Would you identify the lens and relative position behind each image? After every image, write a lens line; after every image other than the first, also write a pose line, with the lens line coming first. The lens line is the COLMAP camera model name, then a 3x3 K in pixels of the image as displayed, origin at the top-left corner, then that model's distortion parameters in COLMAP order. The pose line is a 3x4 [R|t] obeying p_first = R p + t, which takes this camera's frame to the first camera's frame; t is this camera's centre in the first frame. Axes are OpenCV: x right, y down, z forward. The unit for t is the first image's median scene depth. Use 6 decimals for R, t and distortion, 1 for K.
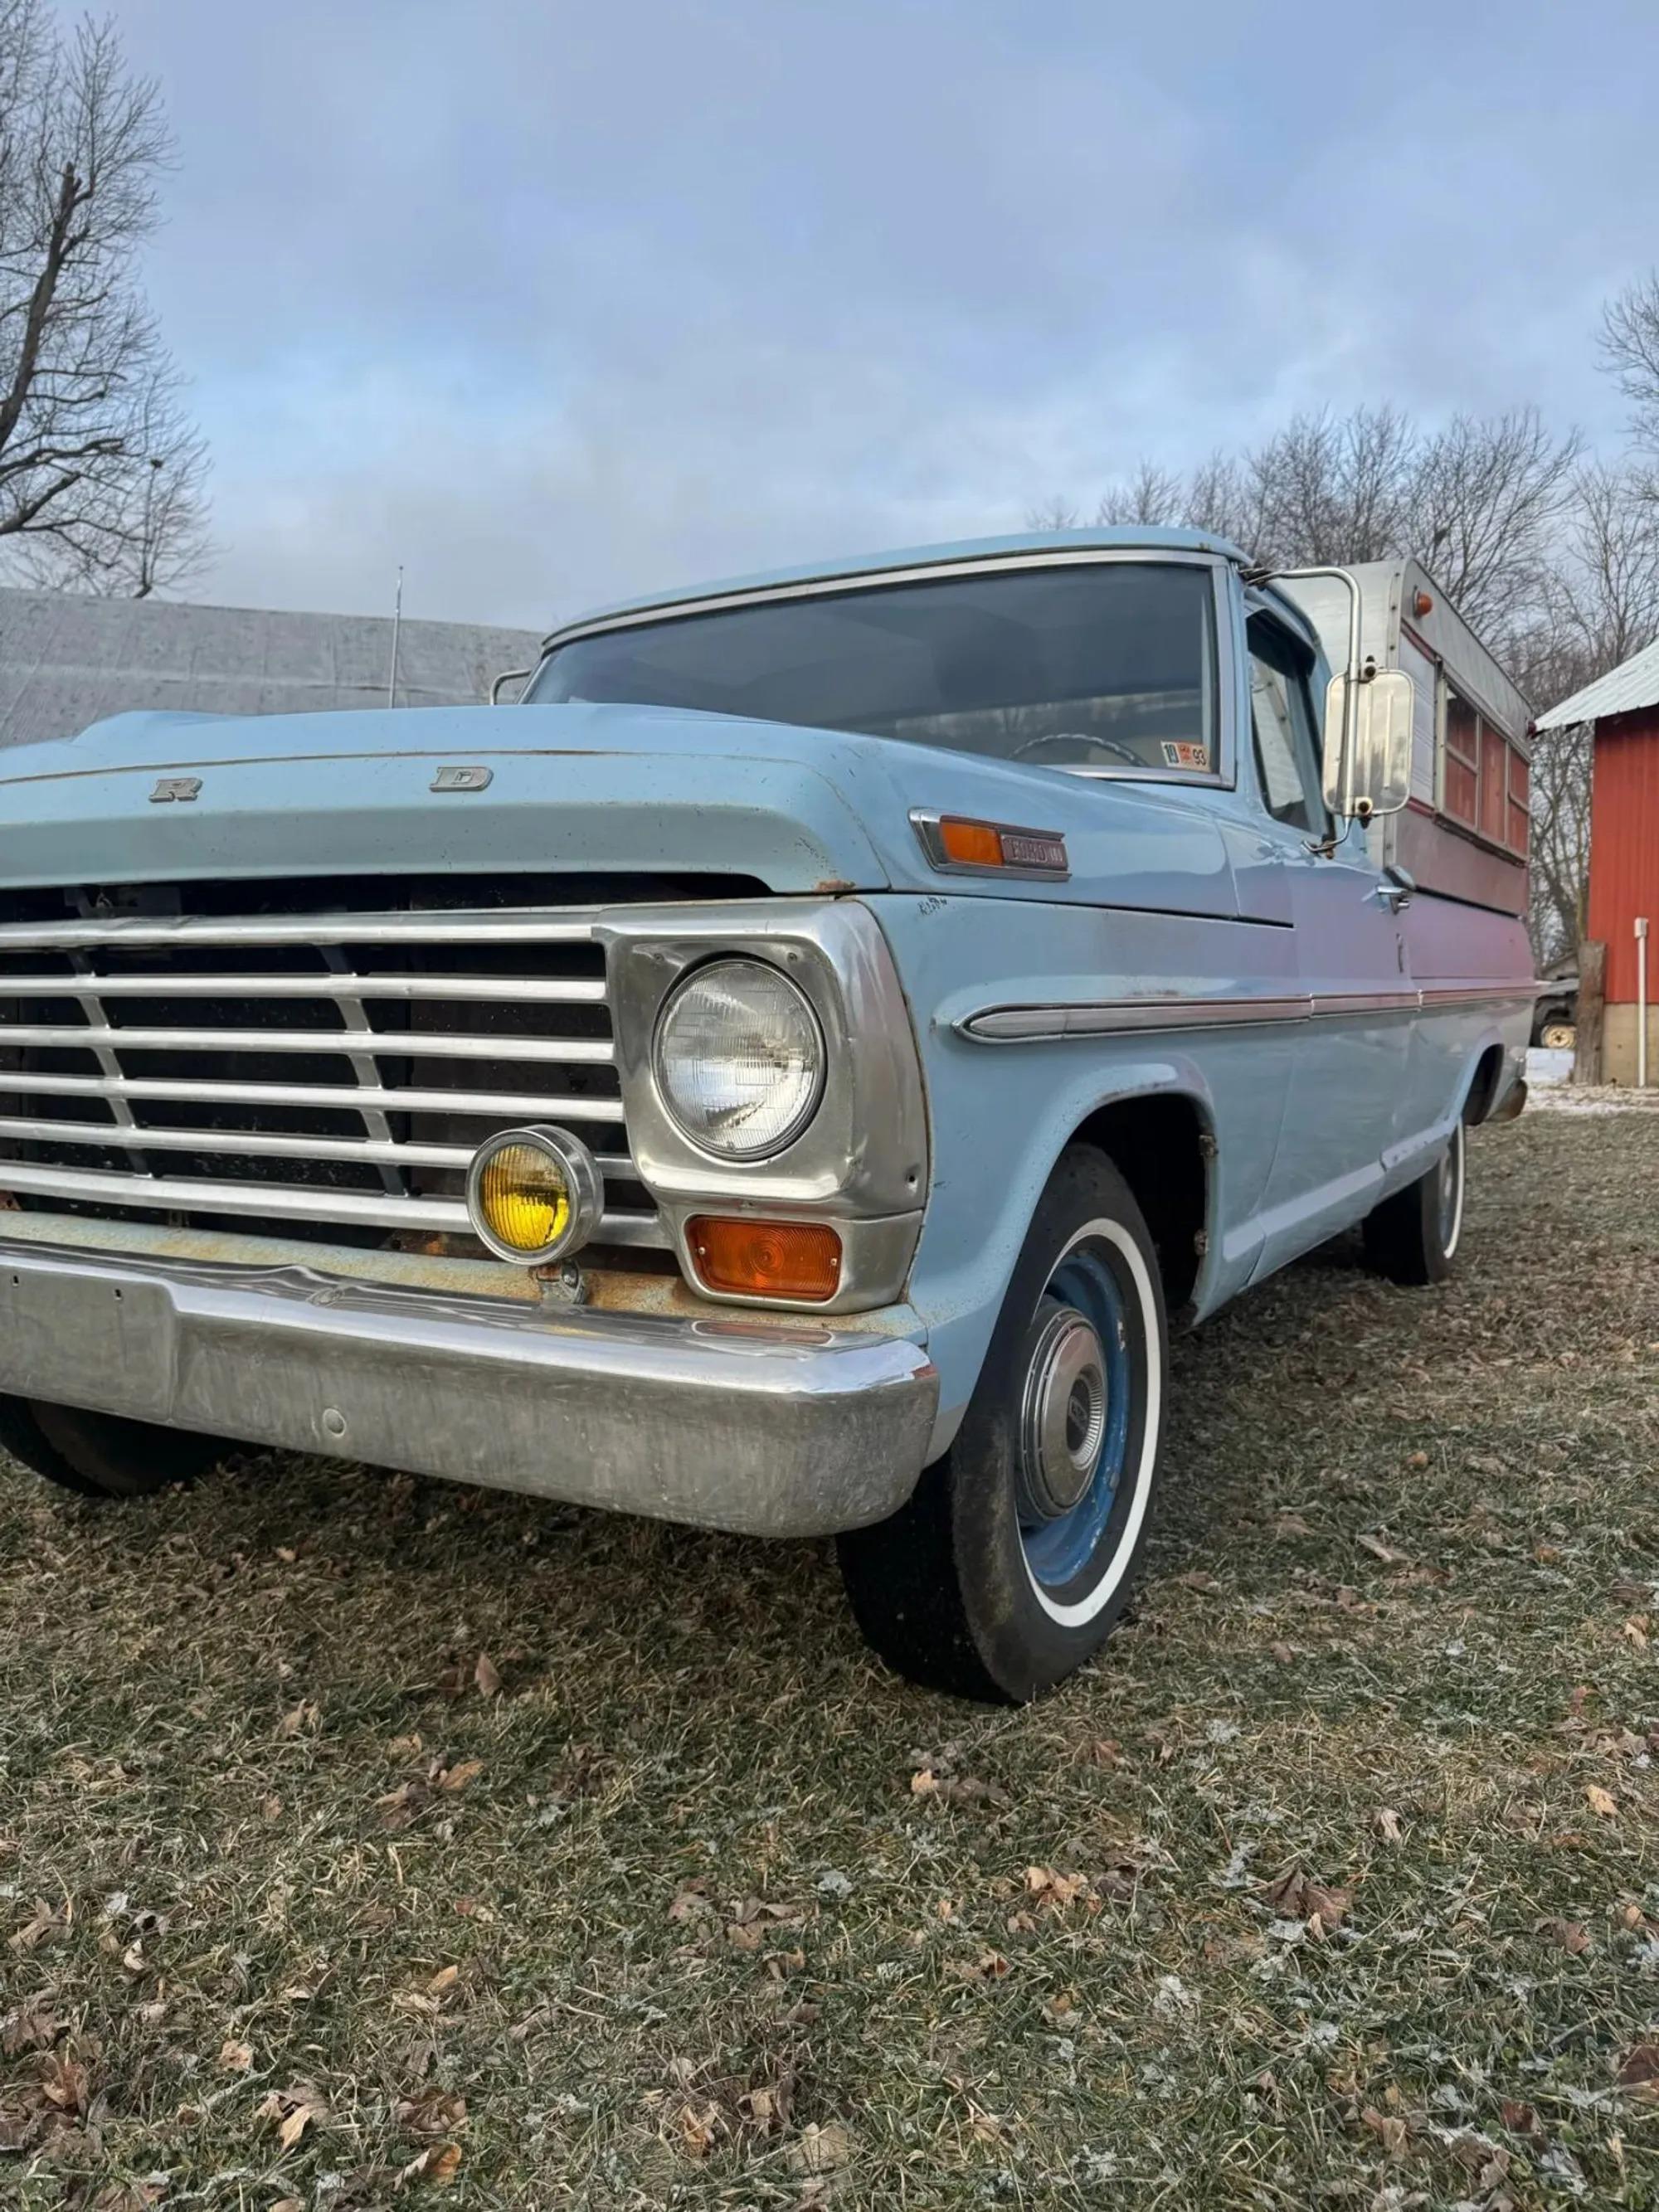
lens RADIAL K [[1576.2, 0, 823.0], [0, 1576.2, 1104.4], [0, 0, 1]] dist [0.028021, -0.027050]
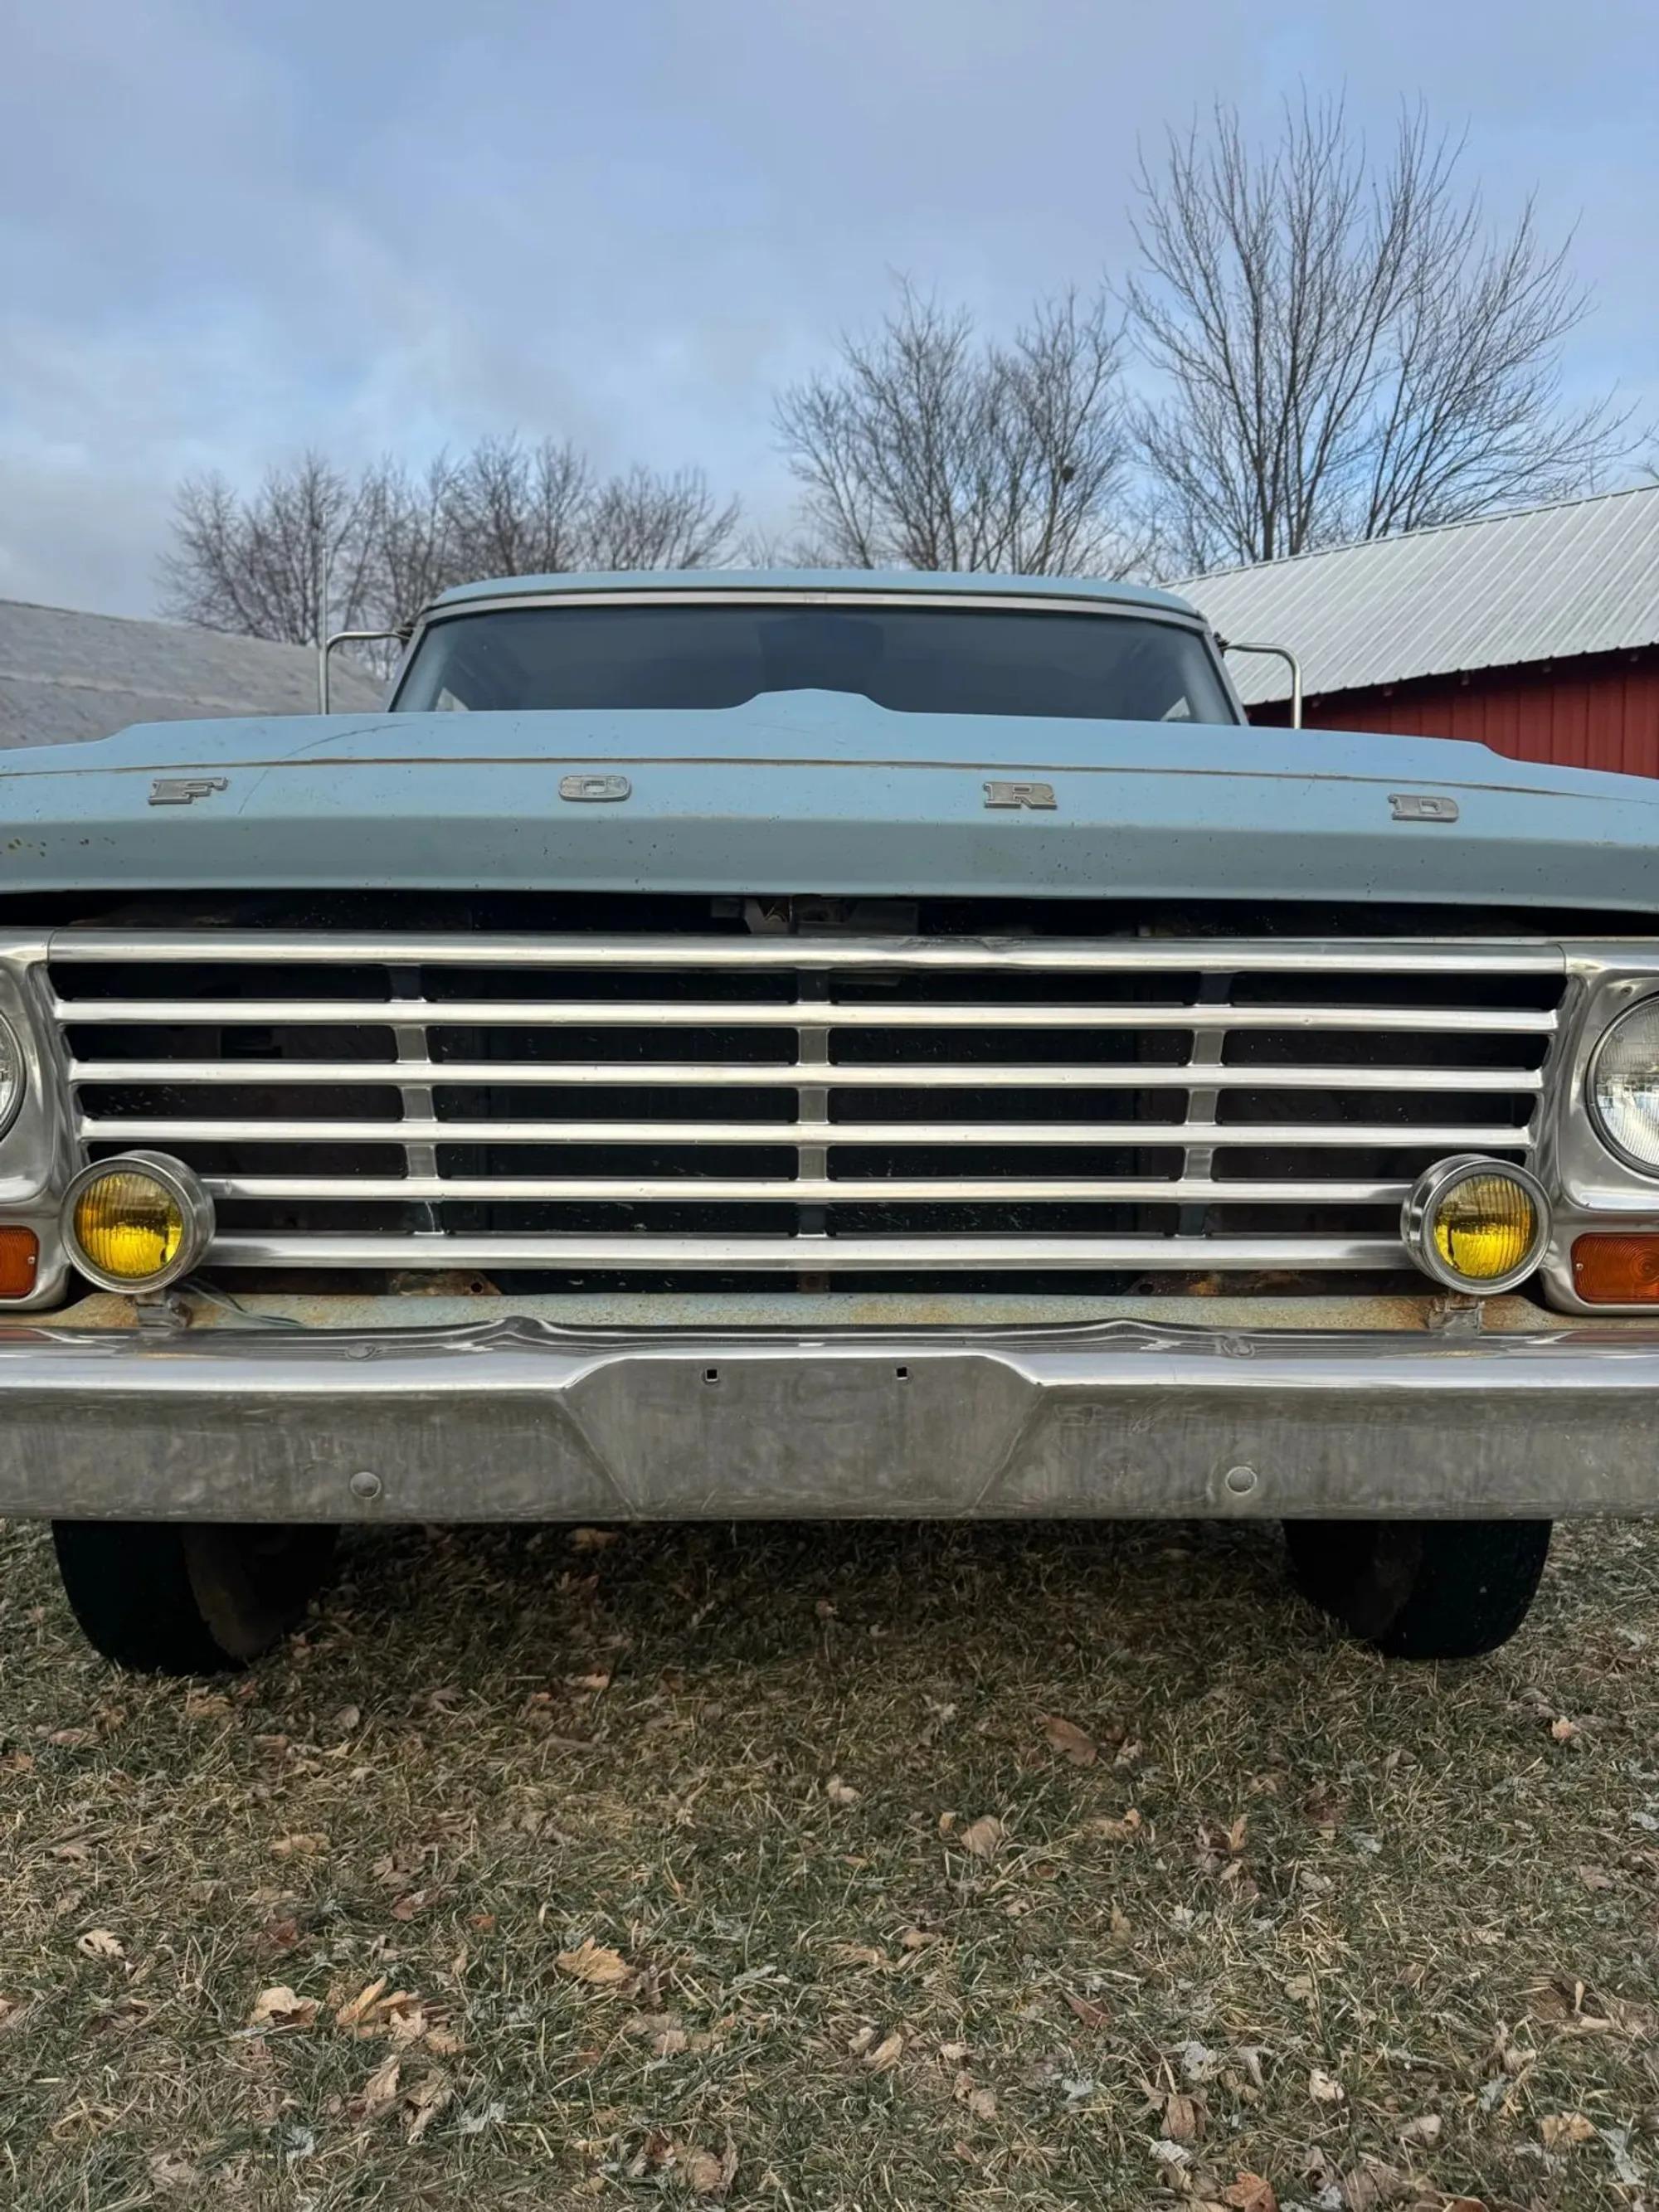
lens RADIAL K [[1570.3, 0, 852.8], [0, 1570.3, 1111.7], [0, 0, 1]] dist [0.038736, -0.047422]
pose [[0.855990, -0.031243, 0.516048, -0.832483], [0.031141, 0.999476, 0.008856, -0.028411], [-0.516054, 0.008490, 0.856514, 0.267123]]
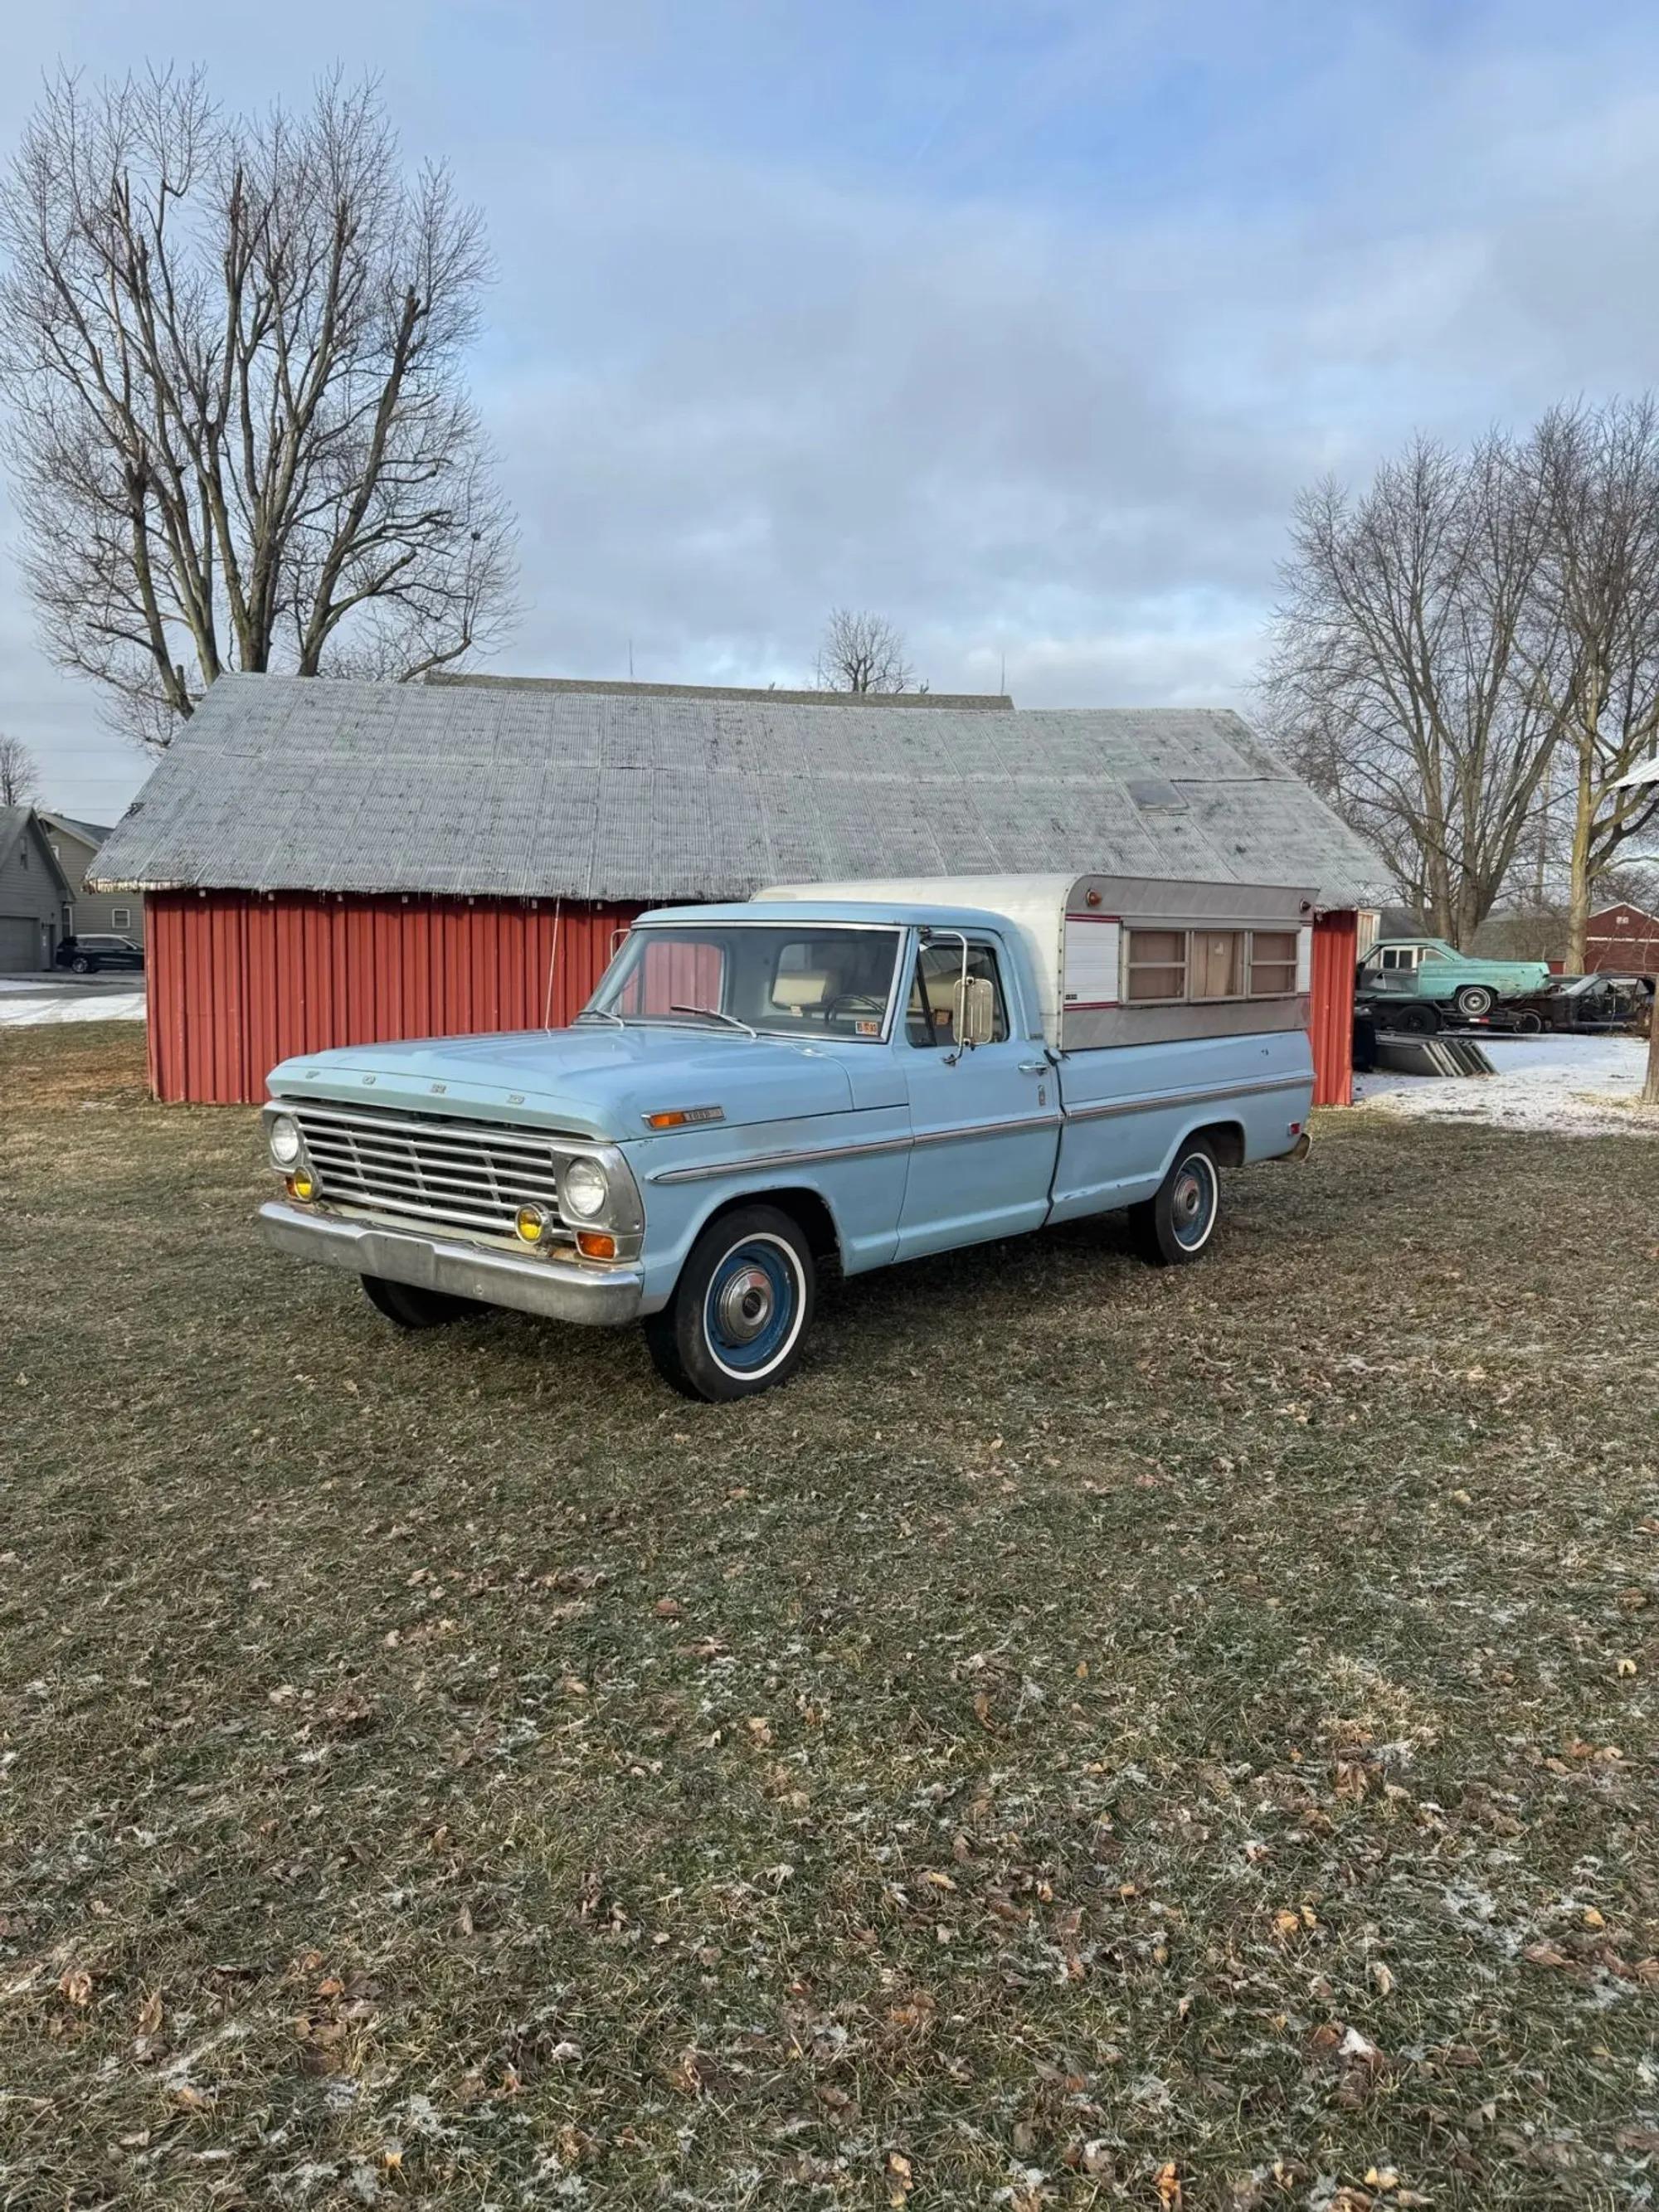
lens RADIAL K [[1569.7, 0, 834.3], [0, 1569.7, 1089.9], [0, 0, 1]] dist [0.042012, -0.045111]
pose [[0.984782, 0.027966, -0.171532, 0.803290], [-0.024589, 0.999460, 0.021779, -0.249506], [0.172048, -0.017229, 0.984938, -1.730417]]
